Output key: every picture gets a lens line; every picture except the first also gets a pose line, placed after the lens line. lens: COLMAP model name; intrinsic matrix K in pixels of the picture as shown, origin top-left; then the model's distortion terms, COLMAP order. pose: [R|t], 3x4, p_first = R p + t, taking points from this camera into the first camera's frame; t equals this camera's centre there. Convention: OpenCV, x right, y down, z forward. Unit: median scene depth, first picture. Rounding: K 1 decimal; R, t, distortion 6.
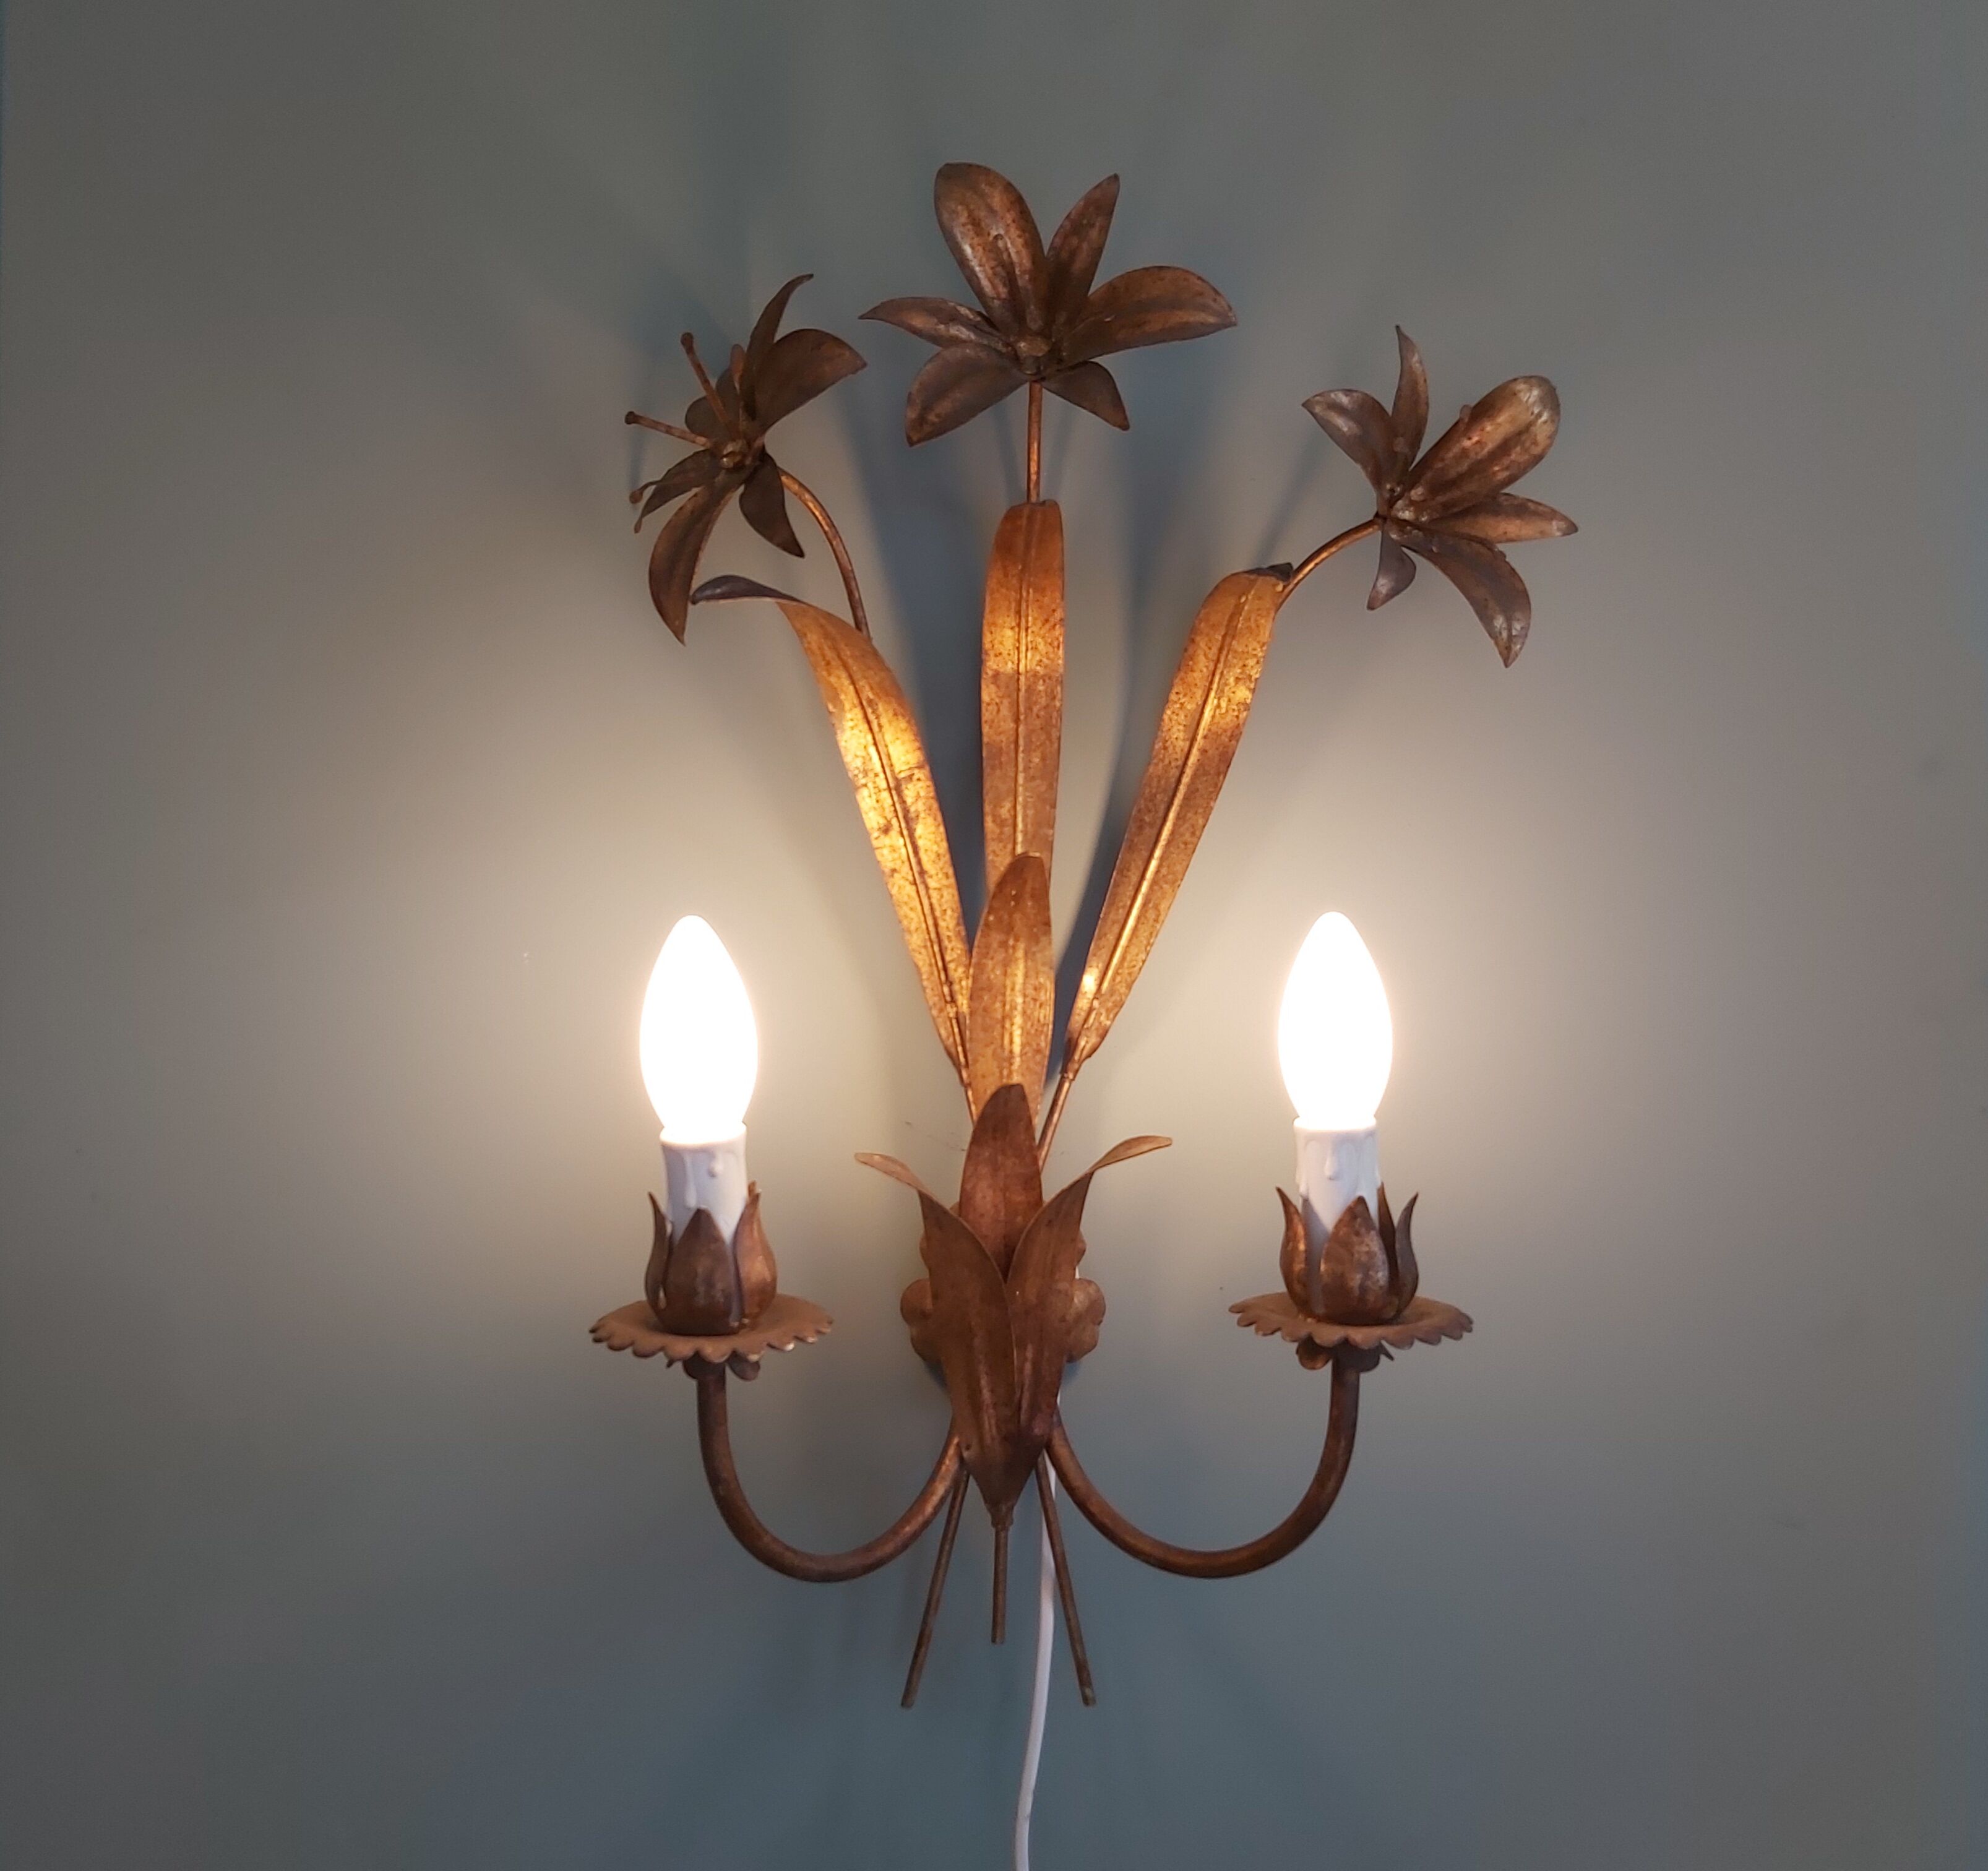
lens RADIAL K [[1956.1, 0, 944.9], [0, 1956.1, 952.3], [0, 0, 1]] dist [0.191935, -0.642019]
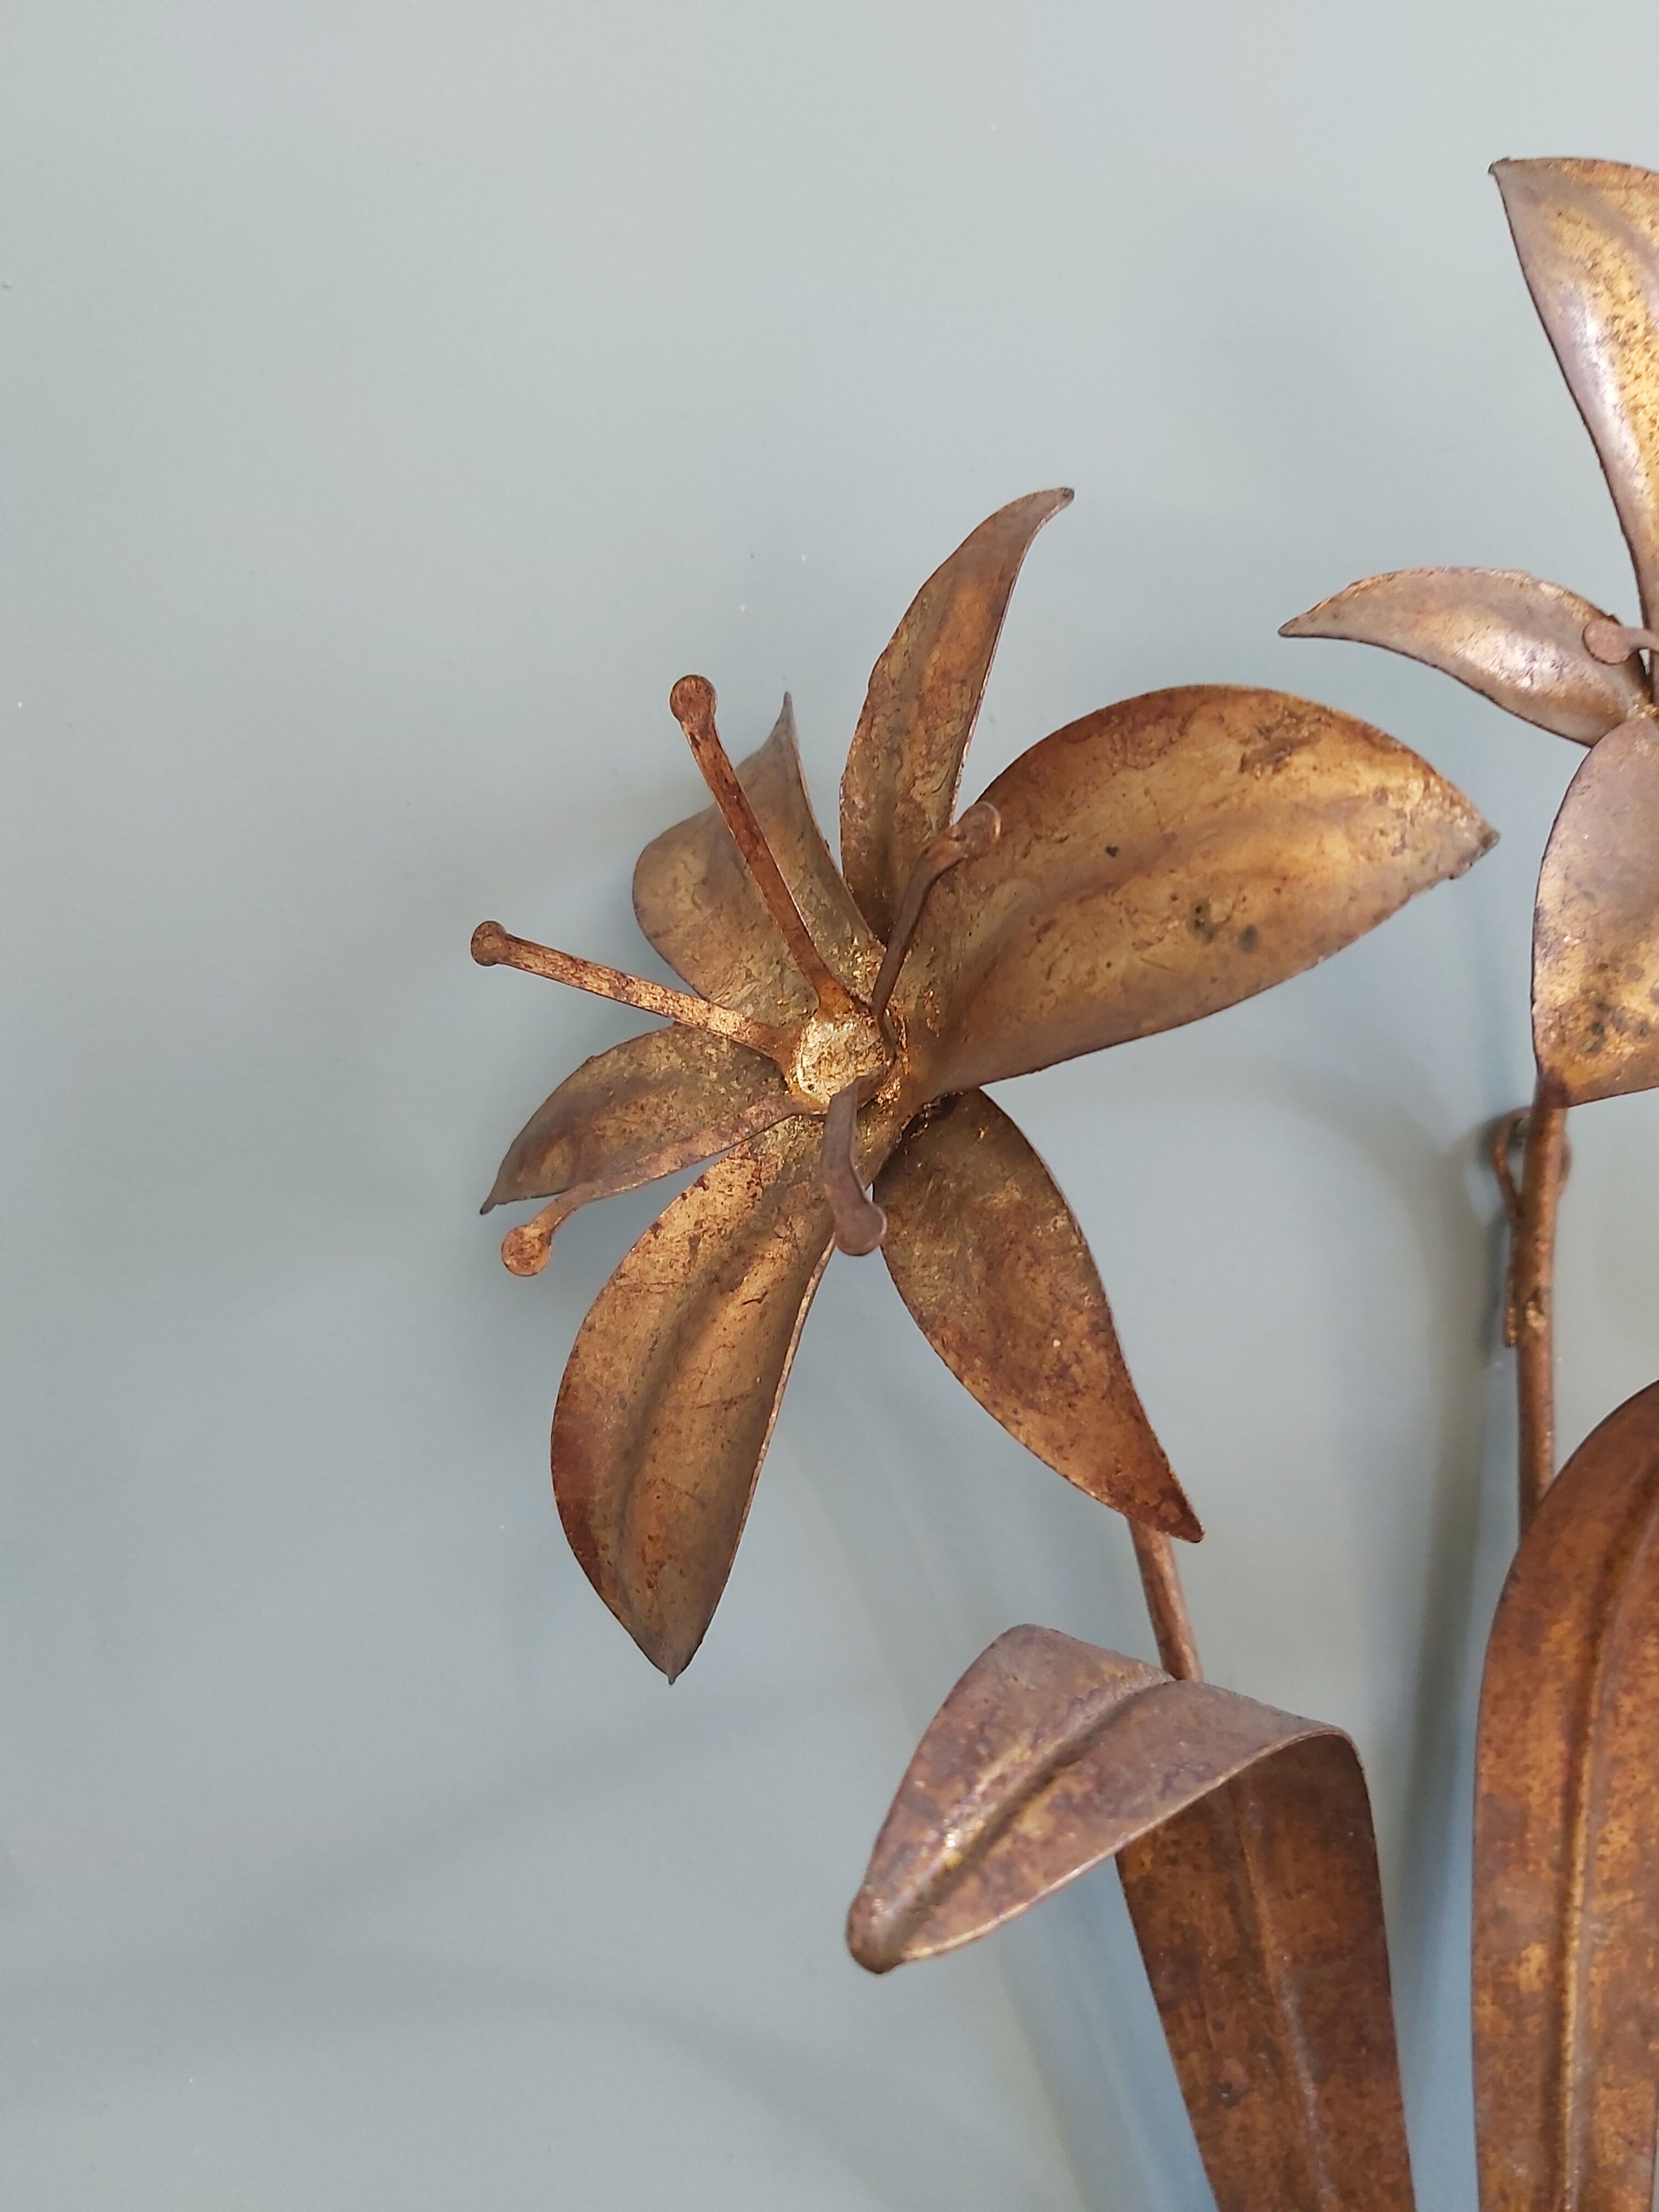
lens RADIAL K [[1787.9, 0, 802.1], [0, 1787.9, 1096.2], [0, 0, 1]] dist [0.032601, -0.117757]
pose [[0.995854, -0.012279, 0.090130, -0.133868], [0.014284, 0.999664, -0.021624, -0.235713], [-0.089834, 0.022822, 0.995695, 0.708790]]
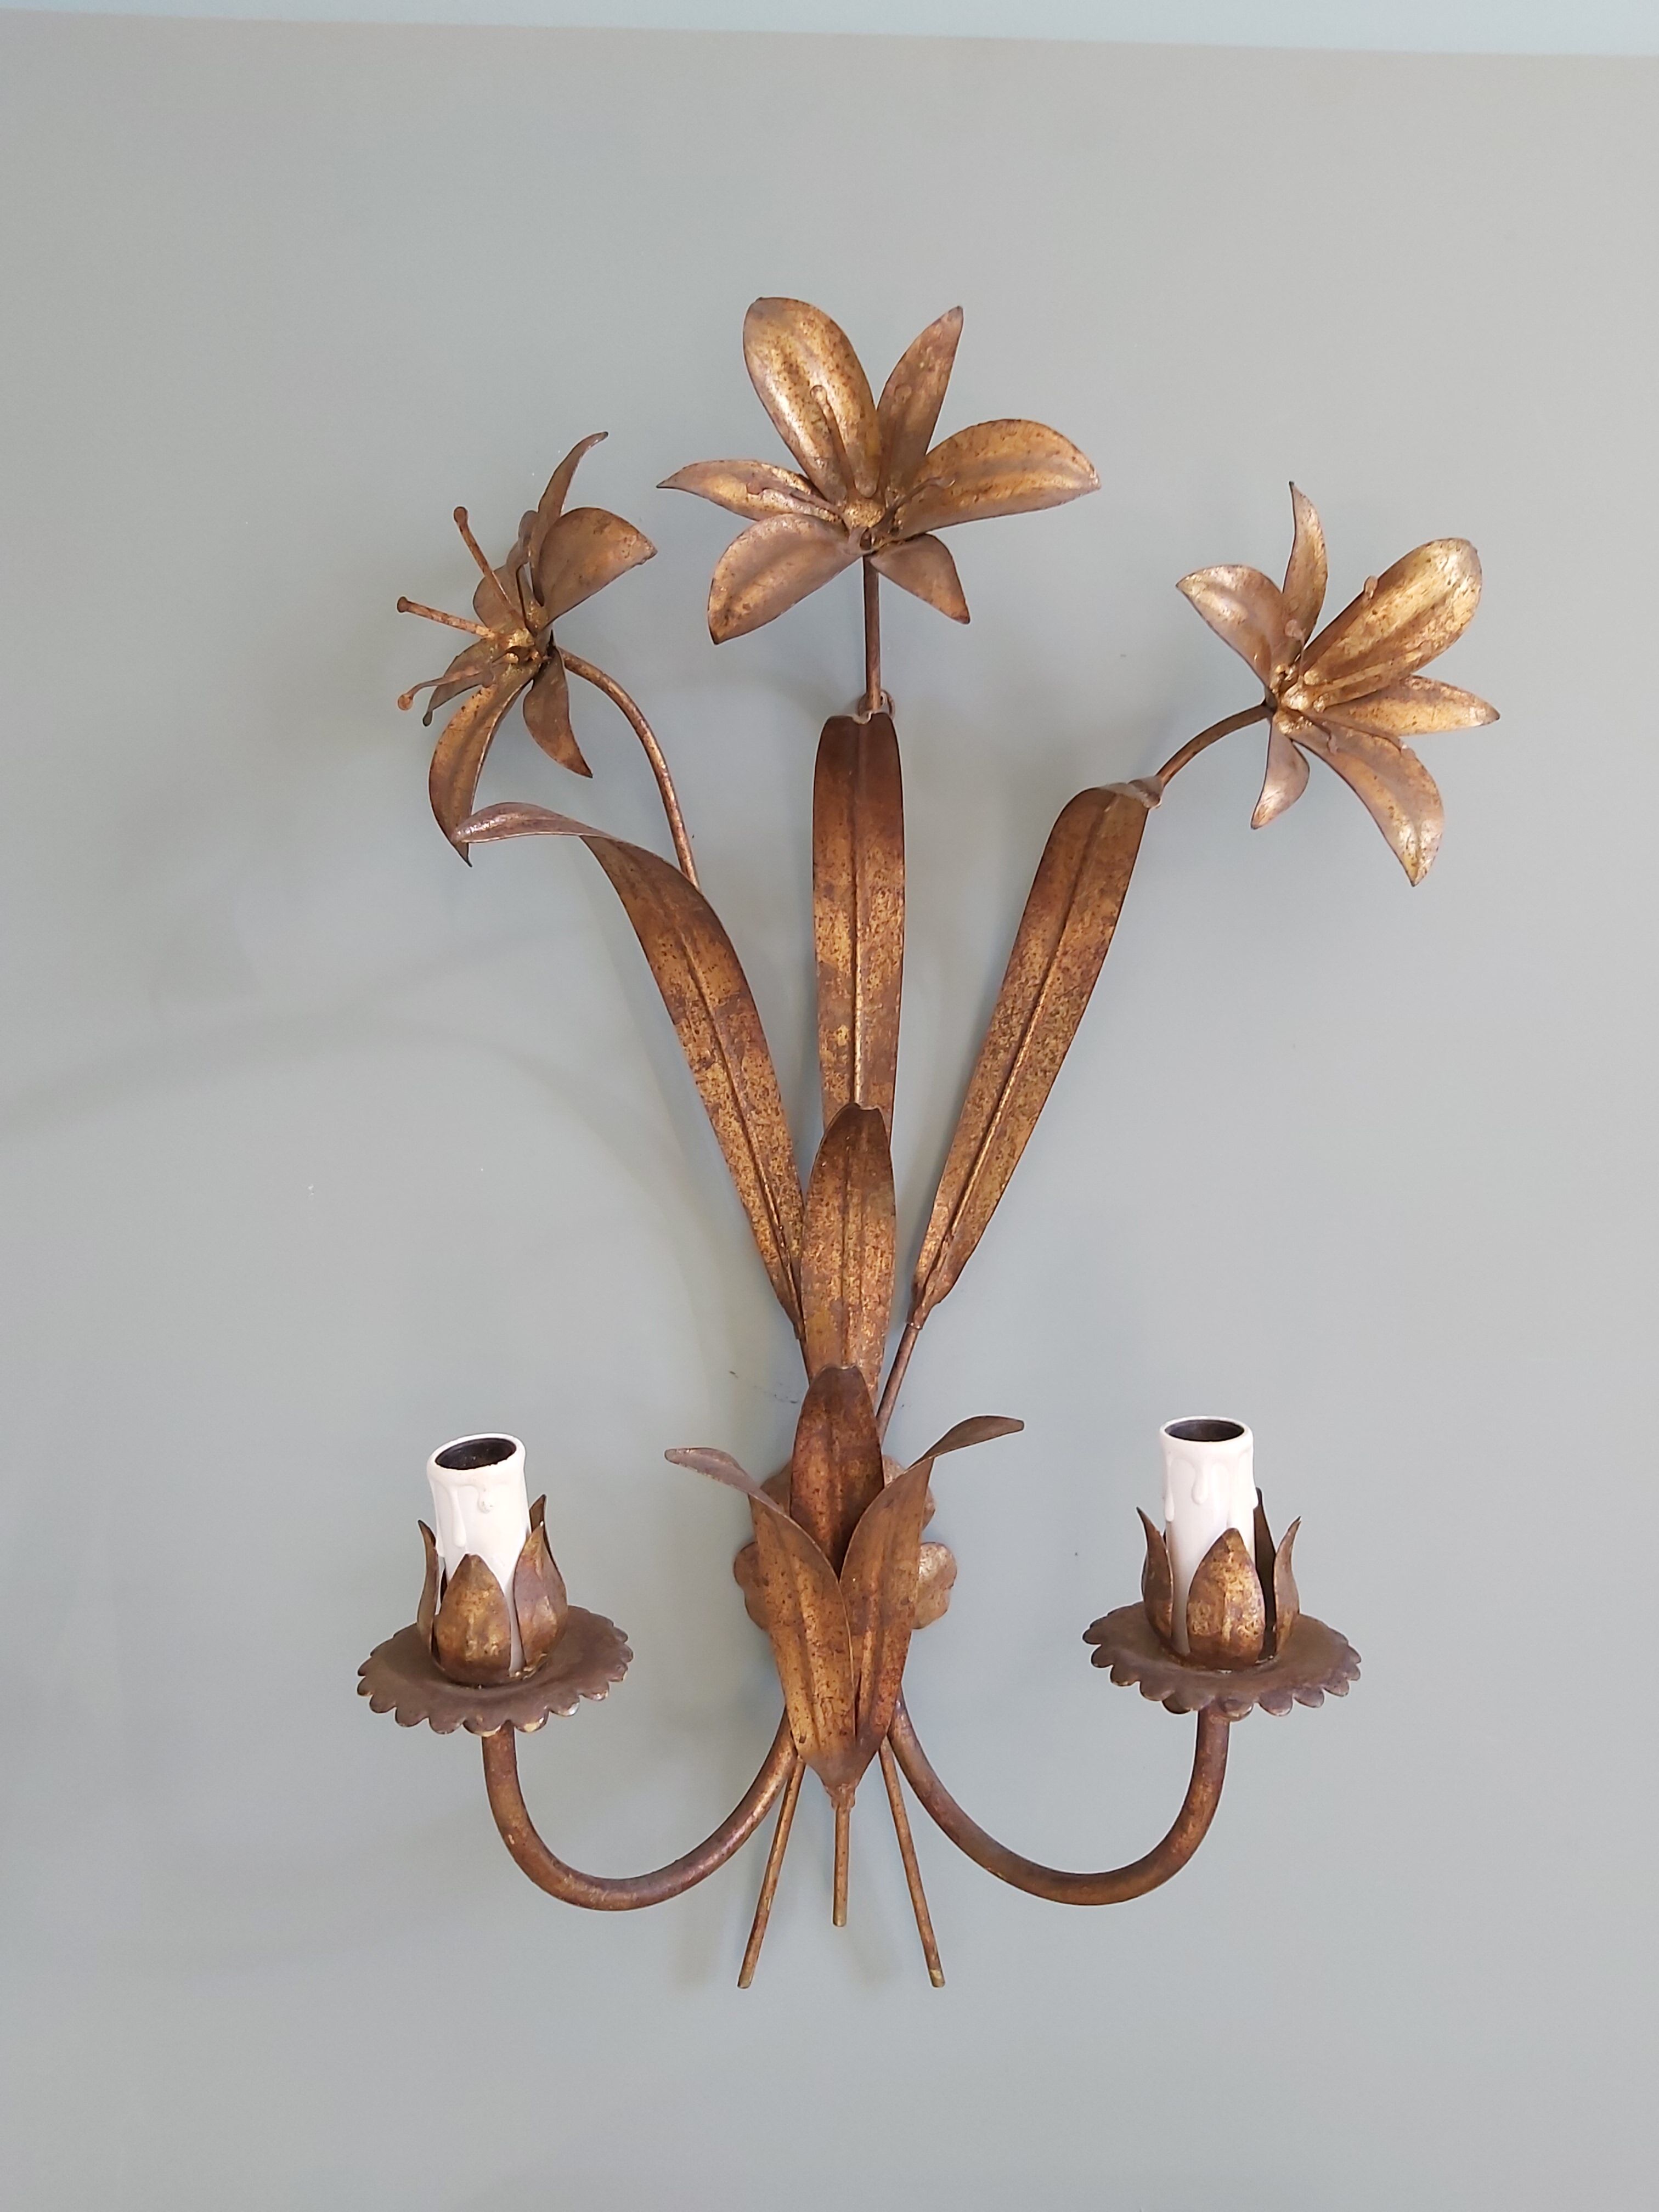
lens RADIAL K [[1747.6, 0, 814.8], [0, 1747.6, 1110.0], [0, 0, 1]] dist [0.123816, -0.313118]
pose [[0.999318, -0.004353, -0.036676, 0.049261], [0.007503, 0.996250, 0.086192, -0.111738], [0.036163, -0.086408, 0.995603, 0.209226]]
